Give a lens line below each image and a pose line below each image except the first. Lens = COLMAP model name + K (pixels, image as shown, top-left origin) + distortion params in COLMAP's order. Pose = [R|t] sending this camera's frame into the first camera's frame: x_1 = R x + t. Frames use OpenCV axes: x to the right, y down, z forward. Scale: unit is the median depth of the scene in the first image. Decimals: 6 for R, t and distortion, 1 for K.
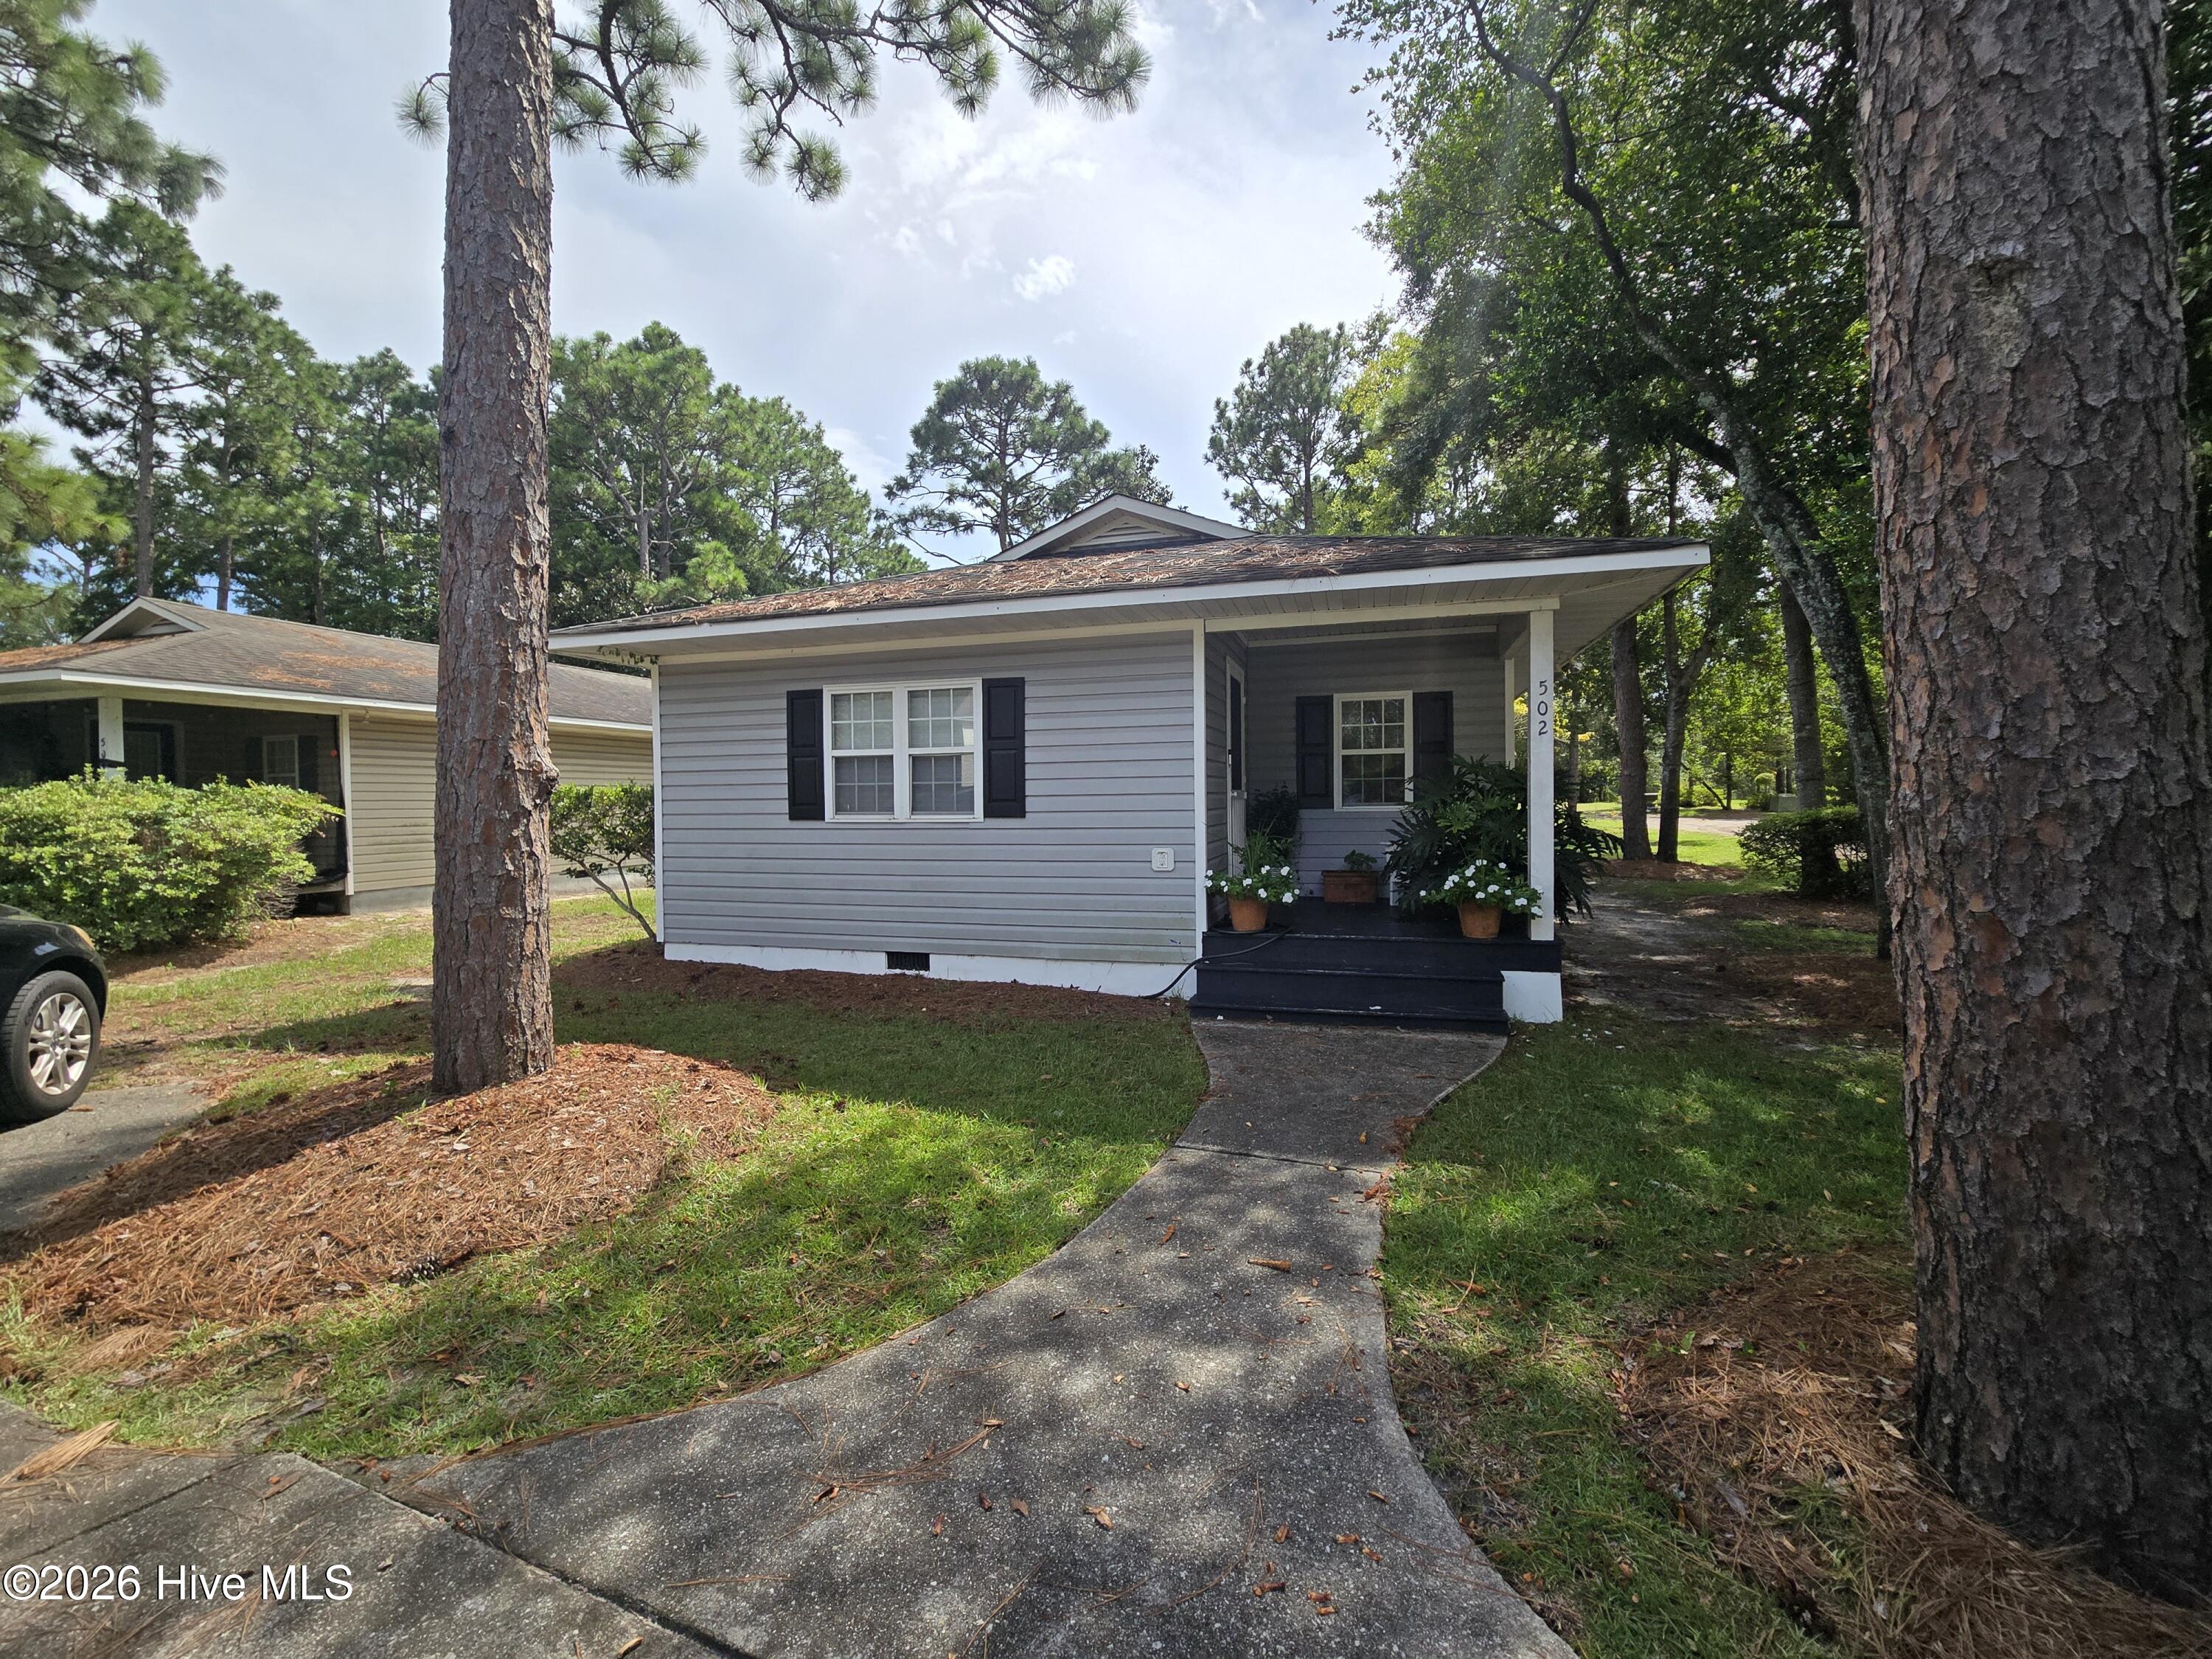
lens RADIAL K [[901.6, 0, 1110.5], [0, 901.6, 821.7], [0, 0, 1]] dist [-0.002895, 0.001098]
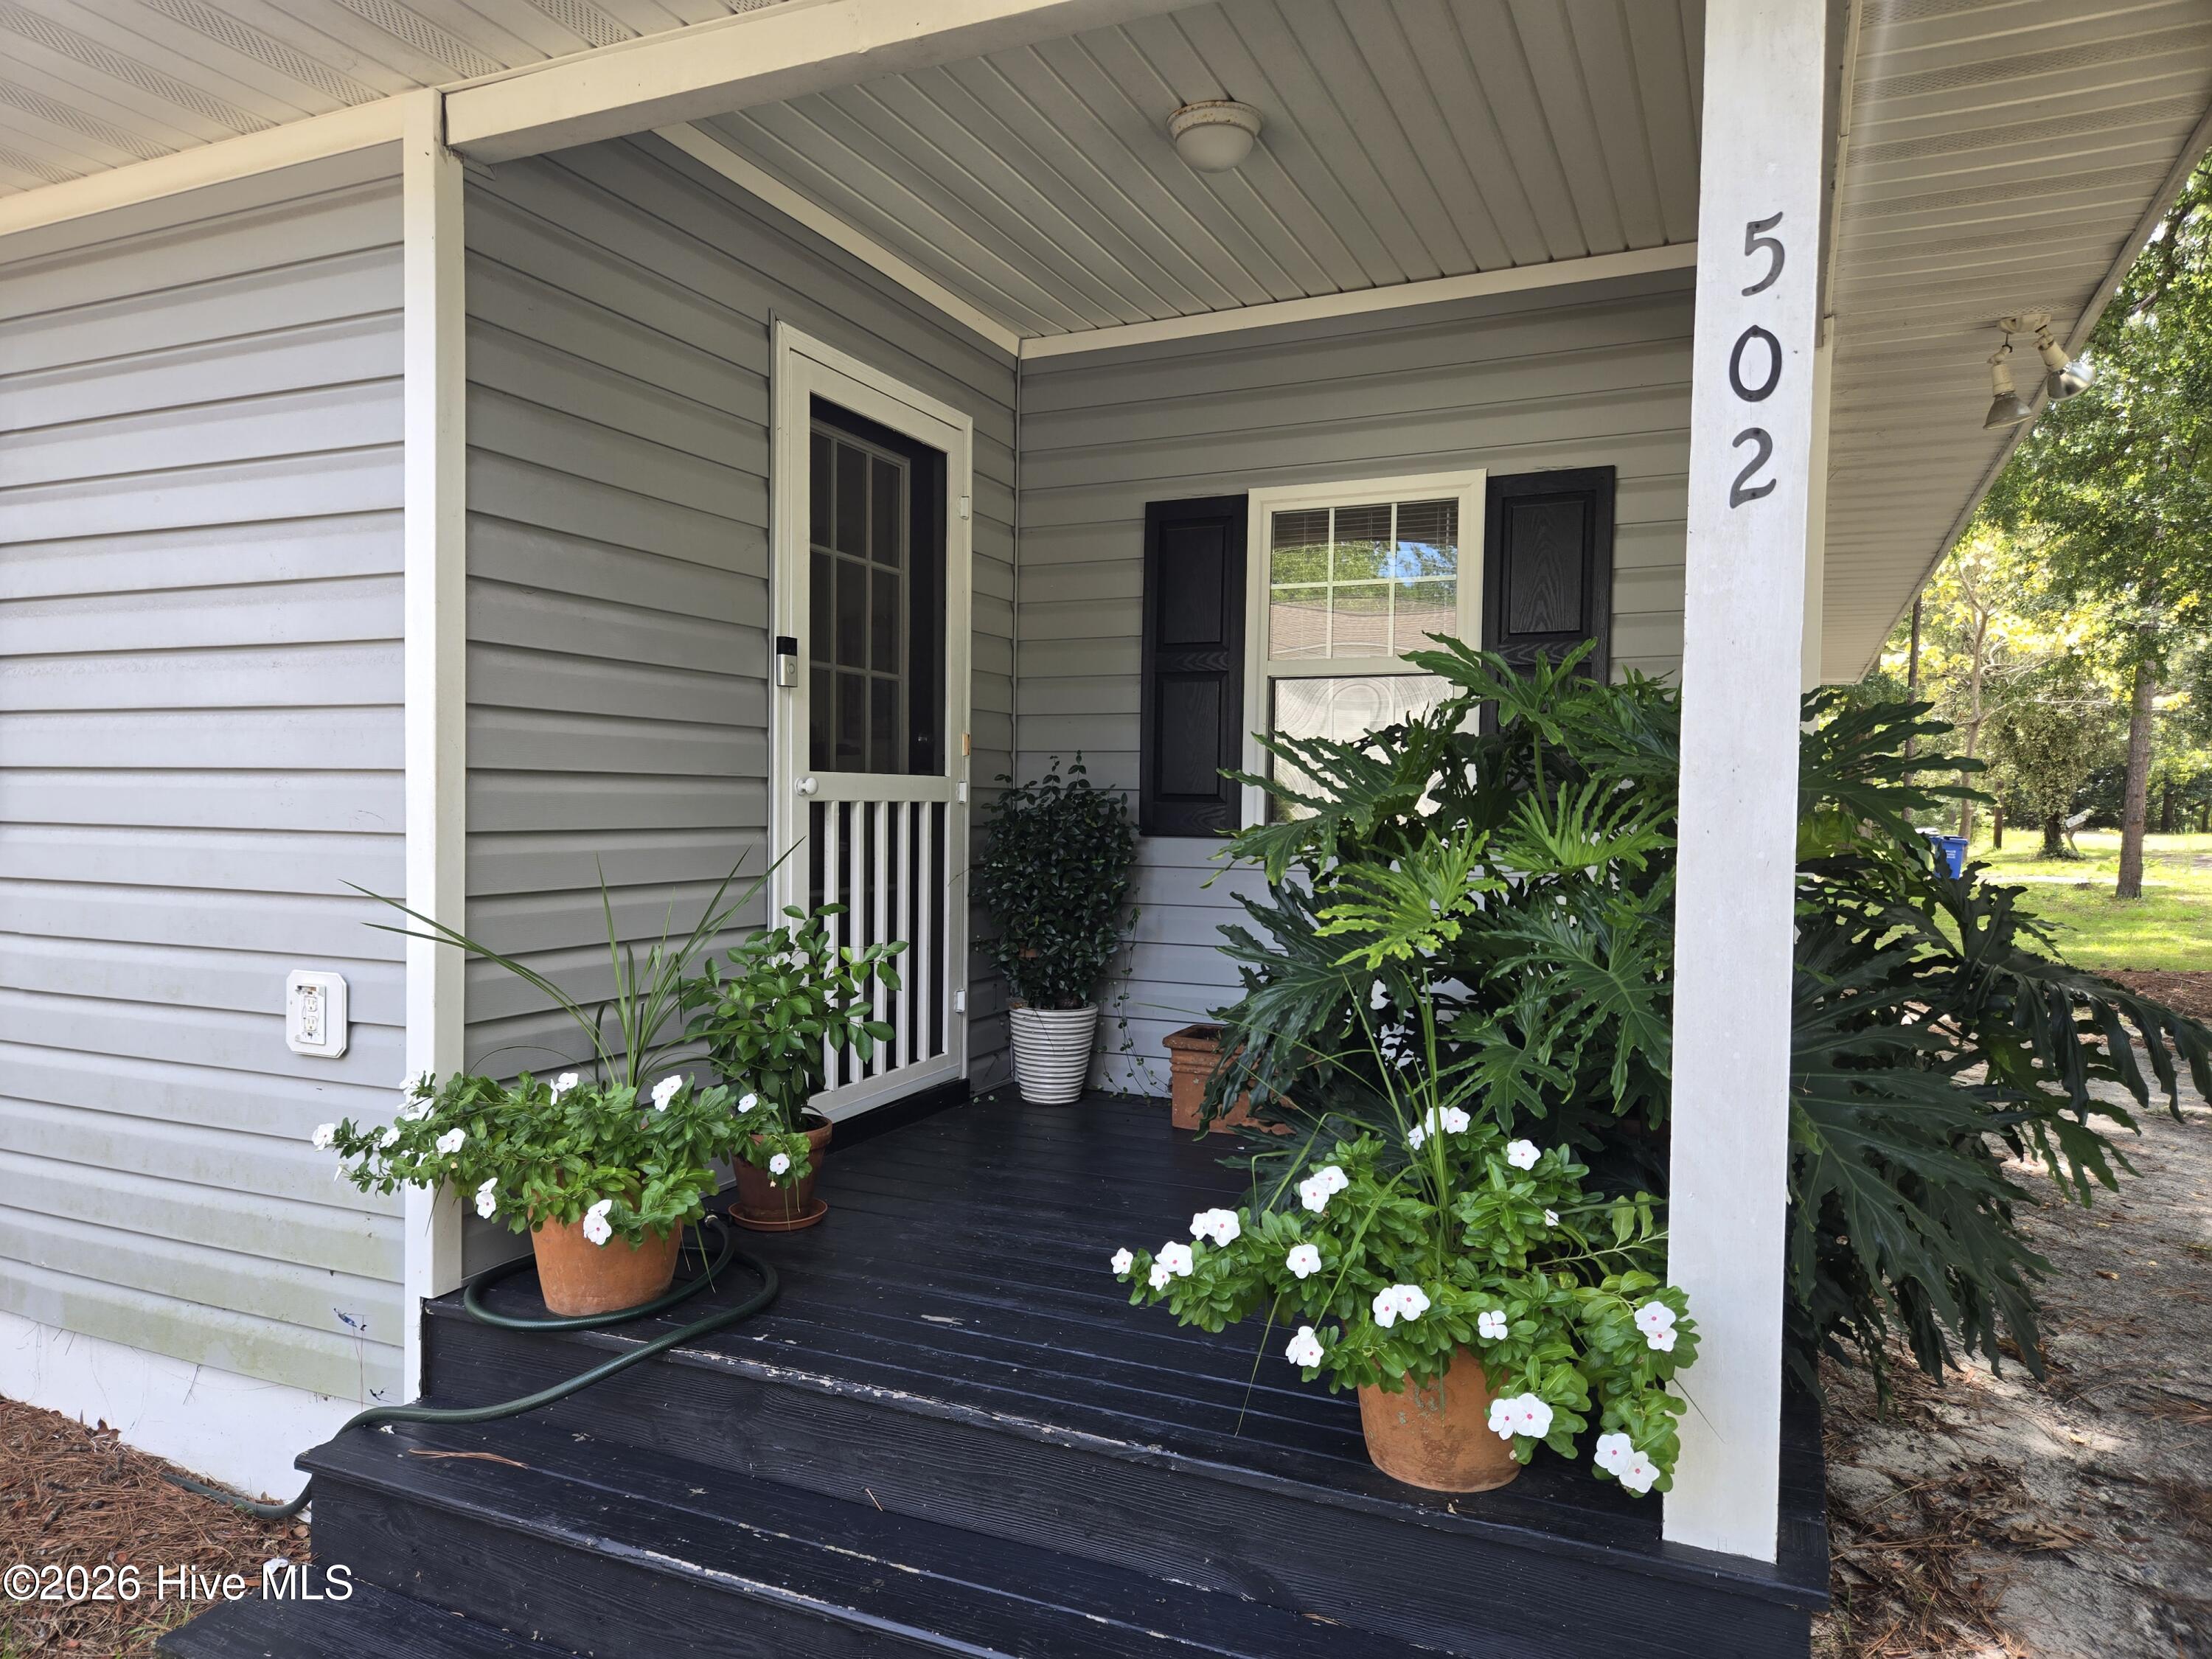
lens RADIAL K [[1473.3, 0, 1103.5], [0, 1473.3, 831.5], [0, 0, 1]] dist [0.010731, 0.001809]
pose [[0.989493, 0.028041, -0.141832, 0.351583], [-0.028653, 0.999587, -0.002273, -0.018090], [0.141710, 0.006313, 0.989888, 0.596540]]
